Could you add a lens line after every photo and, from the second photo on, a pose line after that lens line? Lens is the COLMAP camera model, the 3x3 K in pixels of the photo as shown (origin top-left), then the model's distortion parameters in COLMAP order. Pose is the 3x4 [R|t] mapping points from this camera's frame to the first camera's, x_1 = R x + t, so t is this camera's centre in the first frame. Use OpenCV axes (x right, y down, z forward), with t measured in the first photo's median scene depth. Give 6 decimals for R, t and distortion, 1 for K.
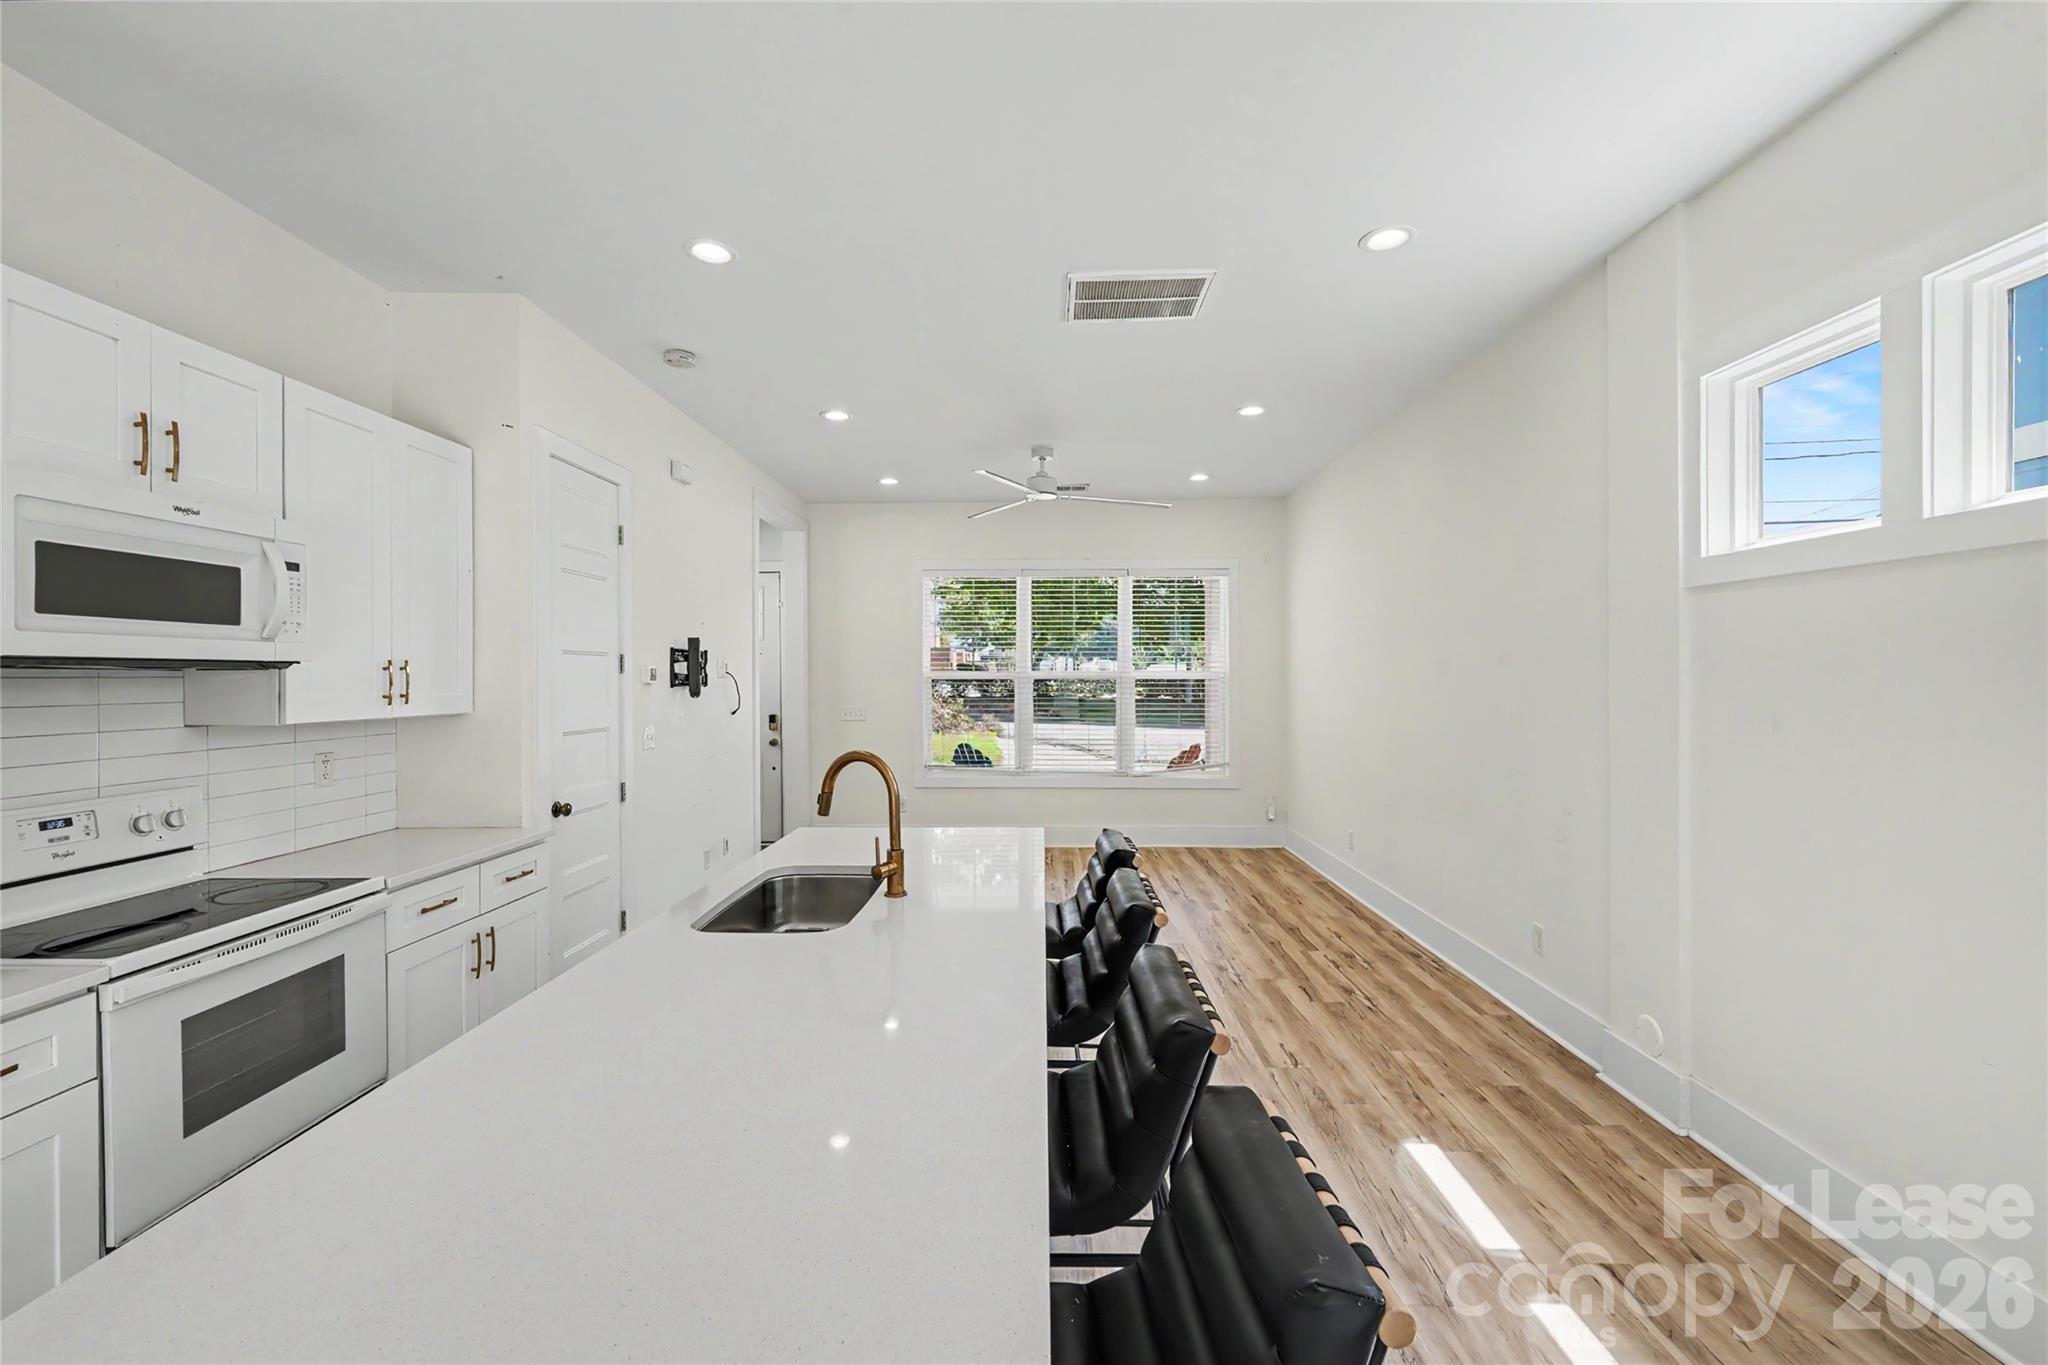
lens RADIAL K [[841.9, 0, 1014.2], [0, 841.9, 675.1], [0, 0, 1]] dist [0.002738, -0.001552]
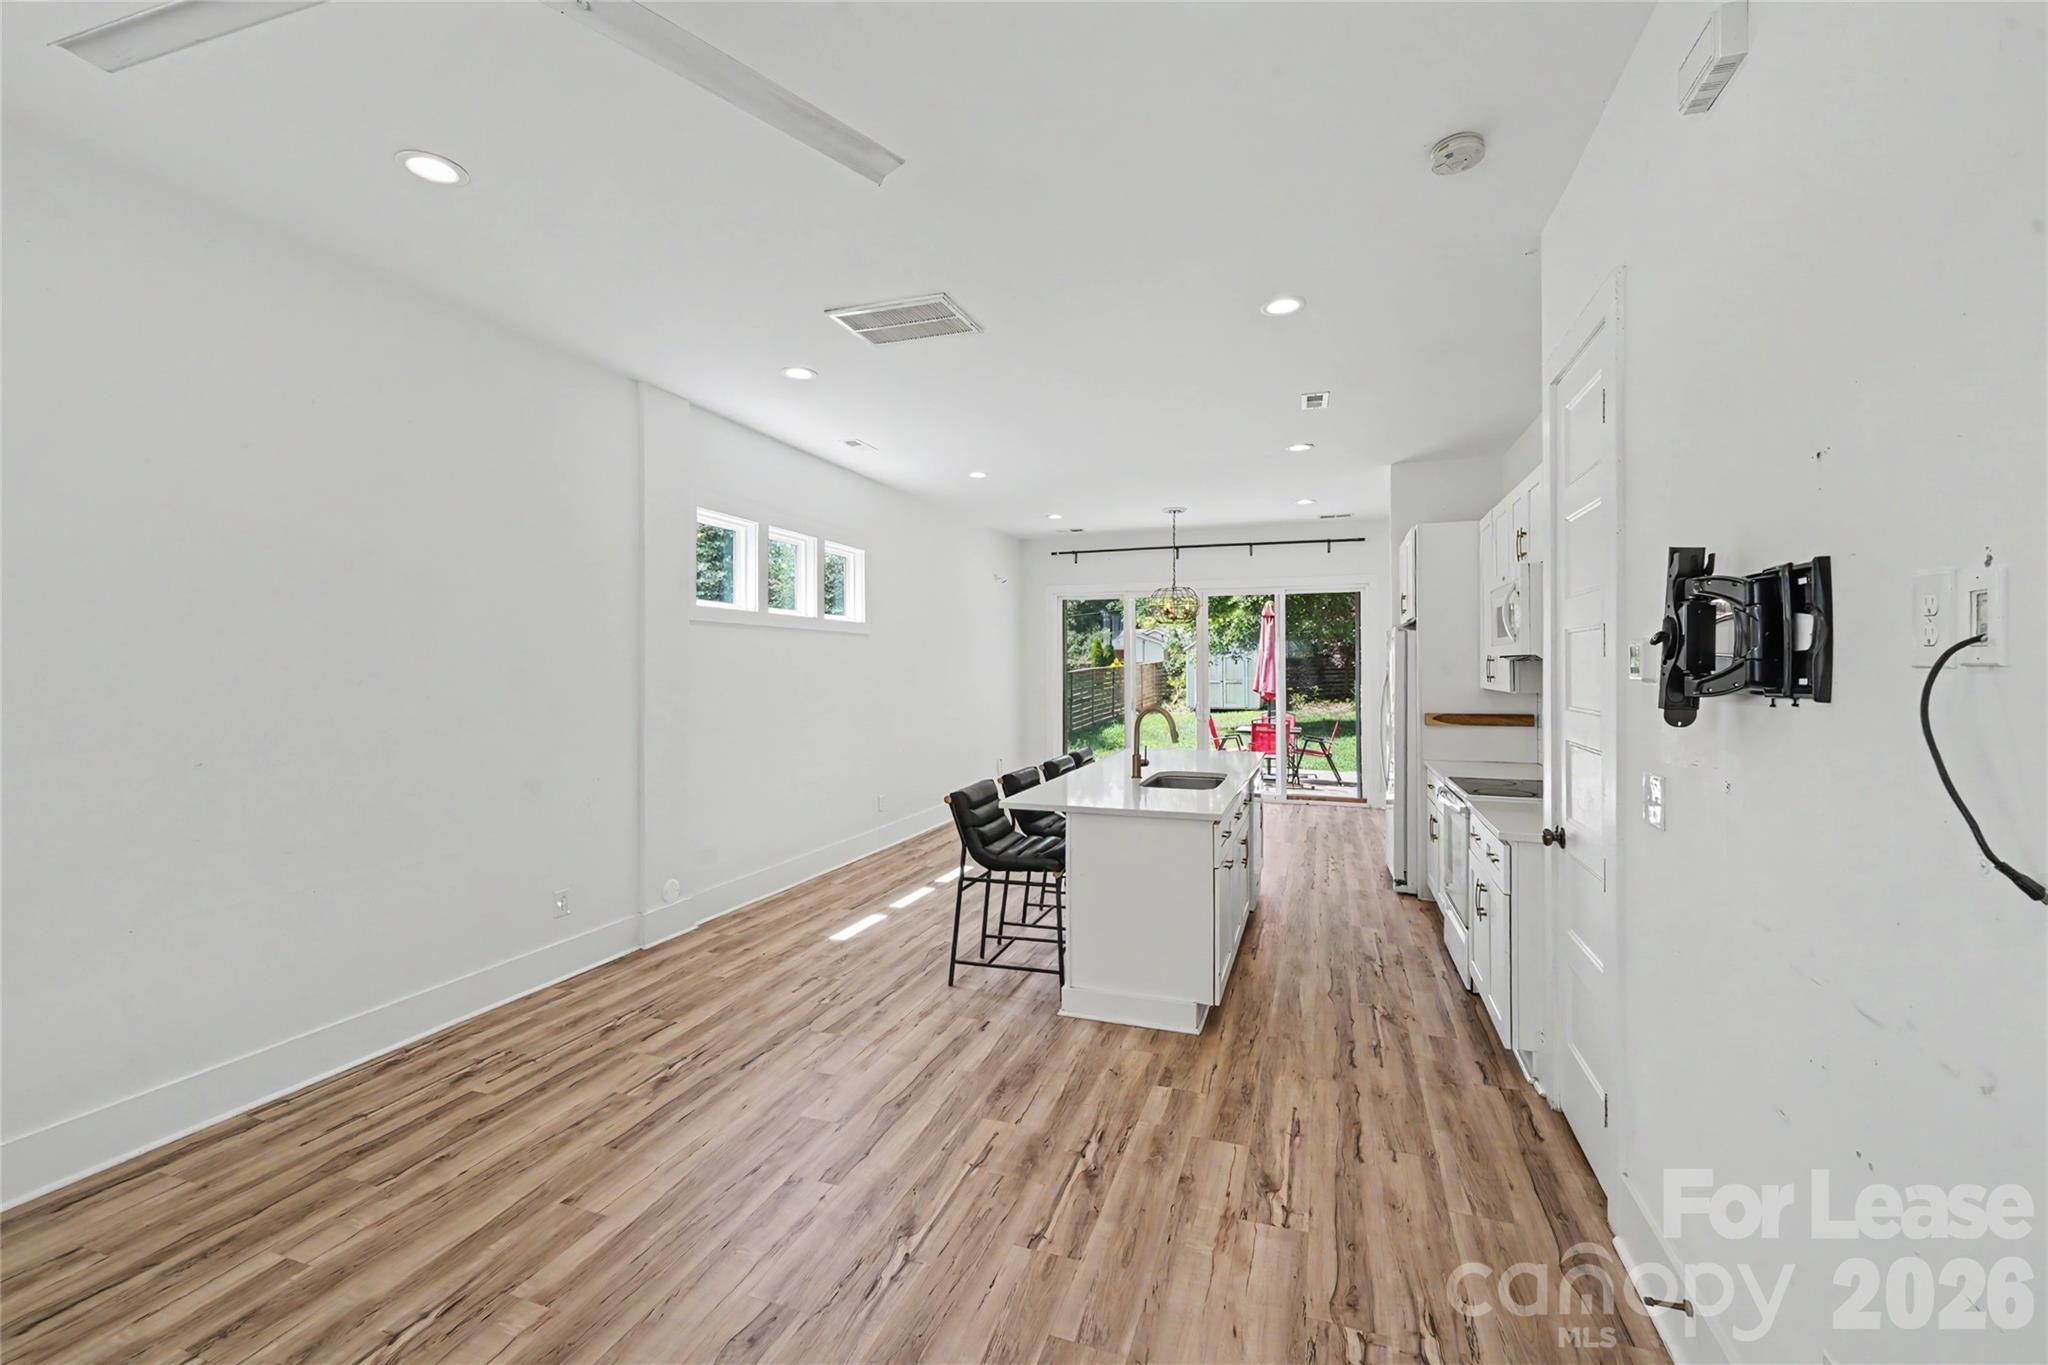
lens RADIAL K [[841.9, 0, 1011.0], [0, 841.9, 669.3], [0, 0, 1]] dist [0.002738, -0.001552]
pose [[-0.948523, 0.006415, 0.316643, -0.270825], [0.006565, 0.999978, -0.000594, 0.003180], [-0.316639, 0.001515, -0.948545, 1.647418]]
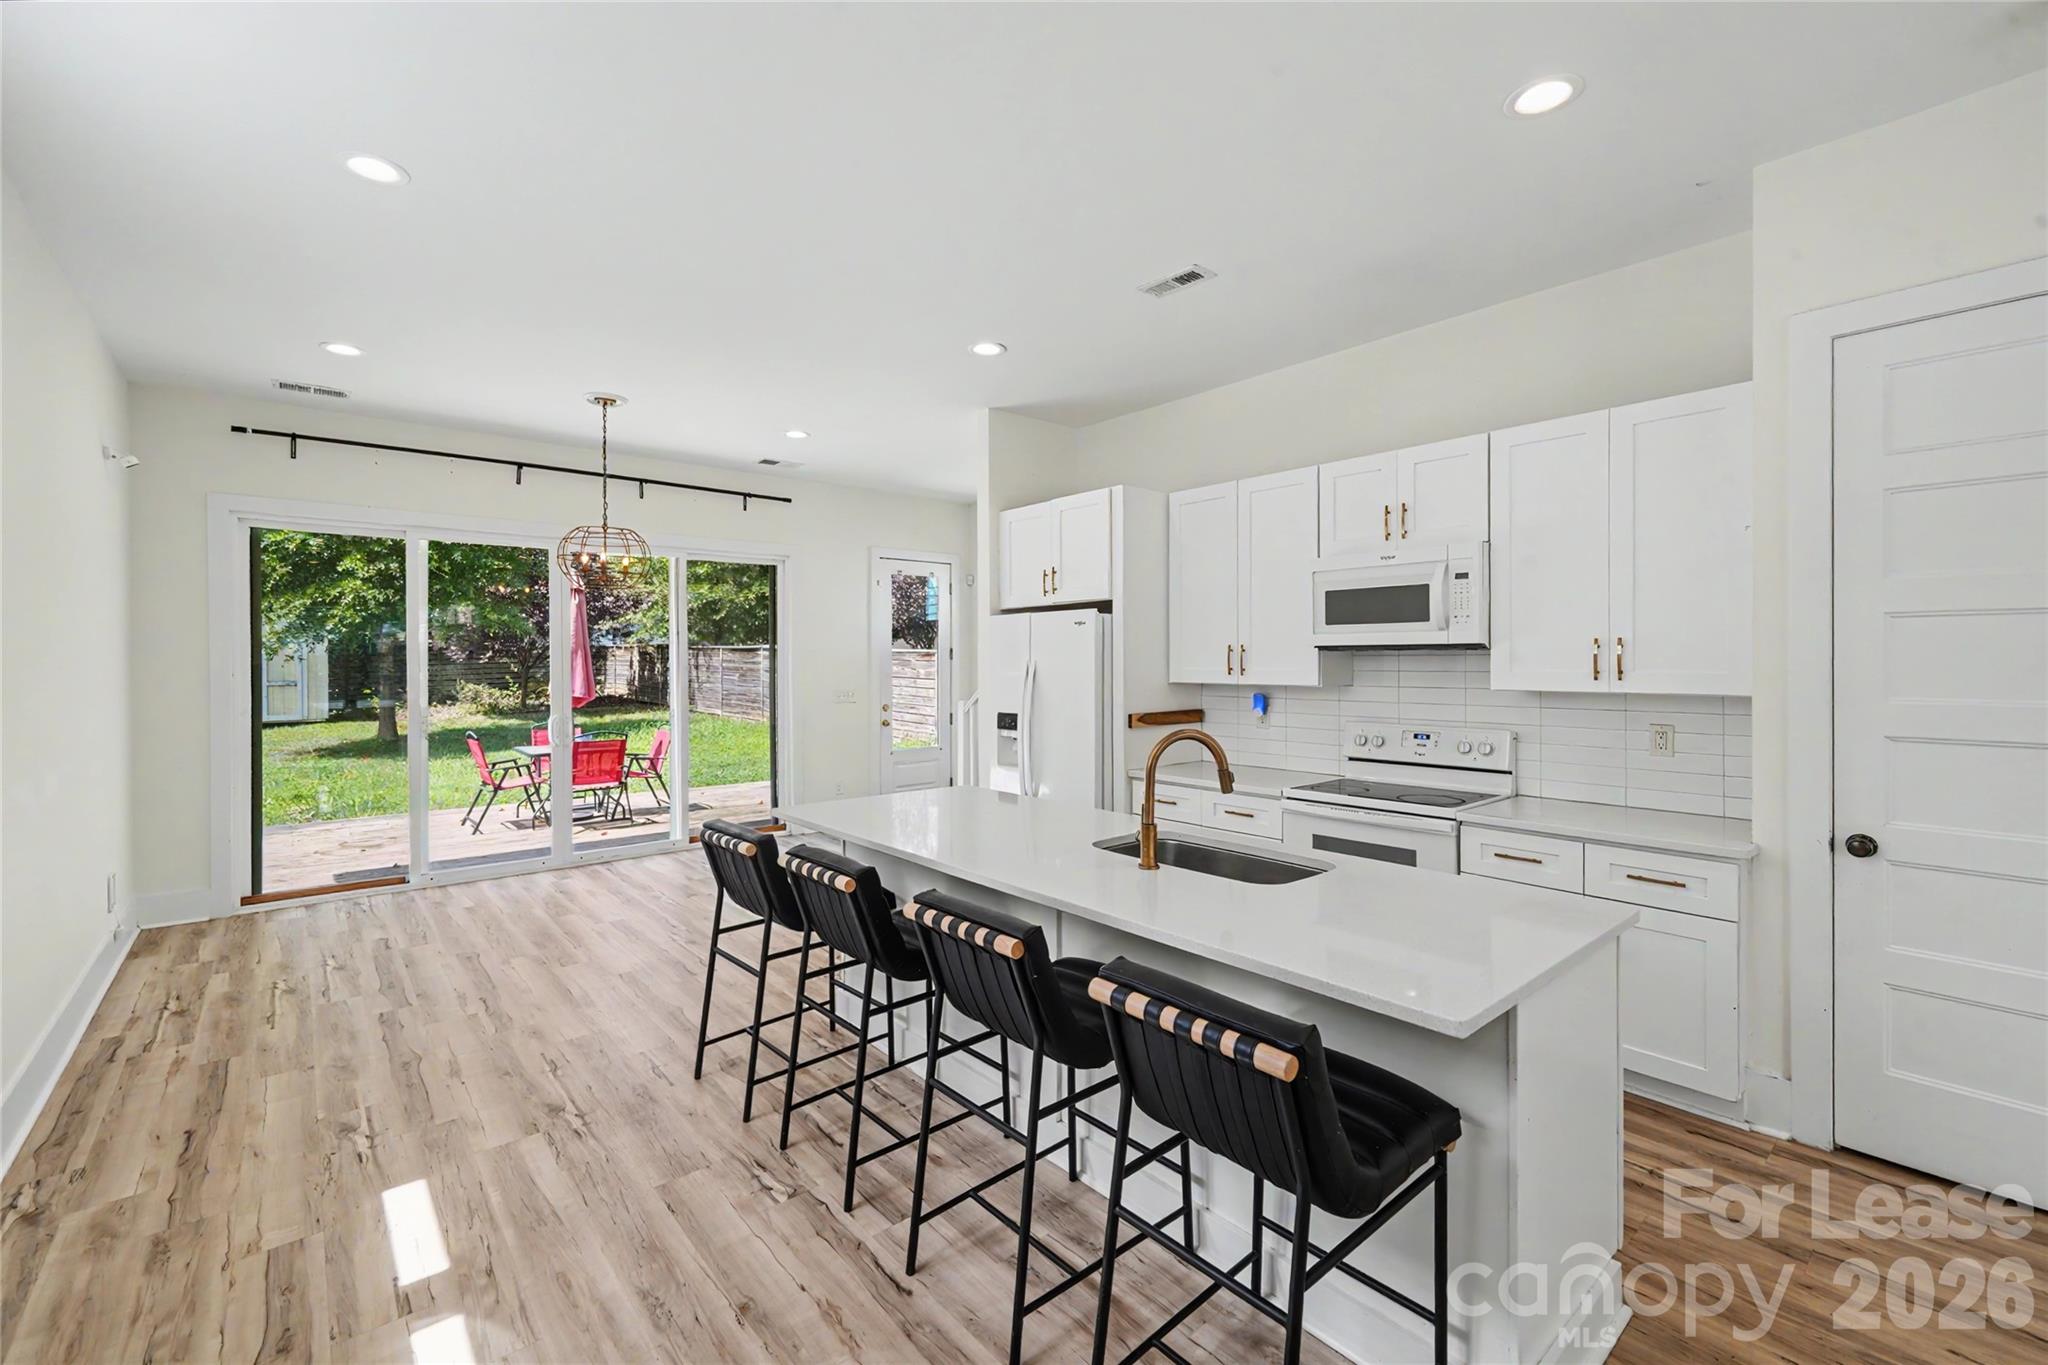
lens RADIAL K [[852.6, 0, 1021.3], [0, 852.6, 664.3], [0, 0, 1]] dist [0.000194, -0.001271]
pose [[-0.737658, 0.011207, -0.675082, 0.376949], [0.008116, 0.999937, 0.007732, 0.000686], [0.675126, 0.000225, -0.737703, 0.919370]]
